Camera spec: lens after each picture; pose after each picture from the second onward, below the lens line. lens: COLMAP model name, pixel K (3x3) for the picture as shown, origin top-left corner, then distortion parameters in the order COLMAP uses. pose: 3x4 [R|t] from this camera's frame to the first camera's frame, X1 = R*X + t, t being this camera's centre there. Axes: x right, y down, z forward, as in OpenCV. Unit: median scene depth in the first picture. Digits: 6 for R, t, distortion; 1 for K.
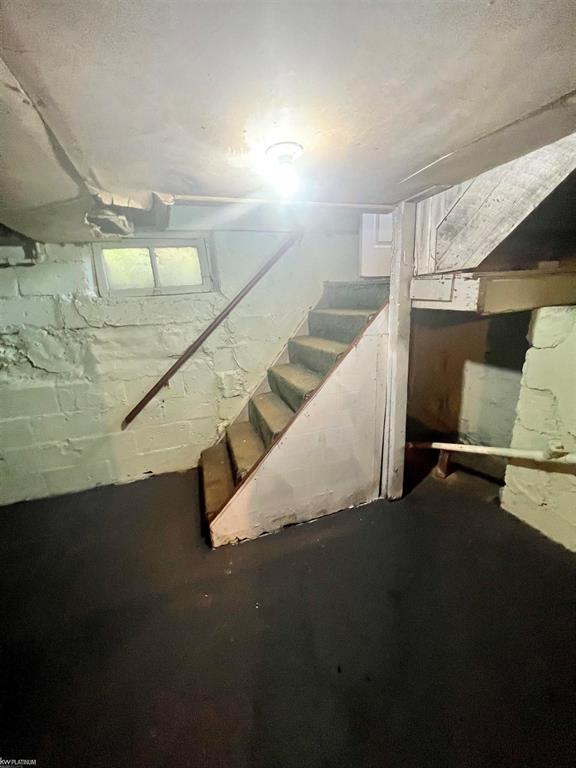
lens RADIAL K [[305.8, 0, 291.3], [0, 305.8, 384.5], [0, 0, 1]] dist [-0.000556, -0.000019]
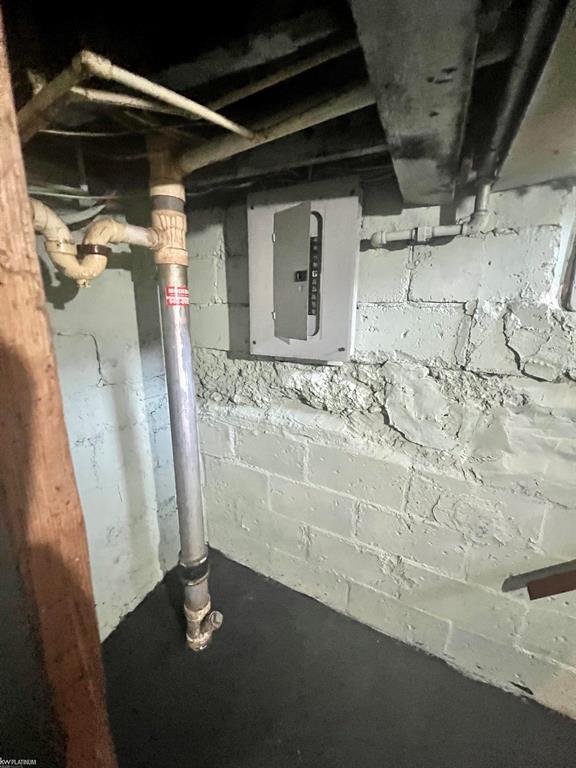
lens RADIAL K [[305.8, 0, 286.4], [0, 305.8, 383.5], [0, 0, 1]] dist [-0.000556, -0.000019]
pose [[0.692260, 0.232229, -0.683261, -0.594695], [-0.227806, 0.968717, 0.098444, -0.143826], [0.684749, 0.087502, 0.723507, 0.446463]]
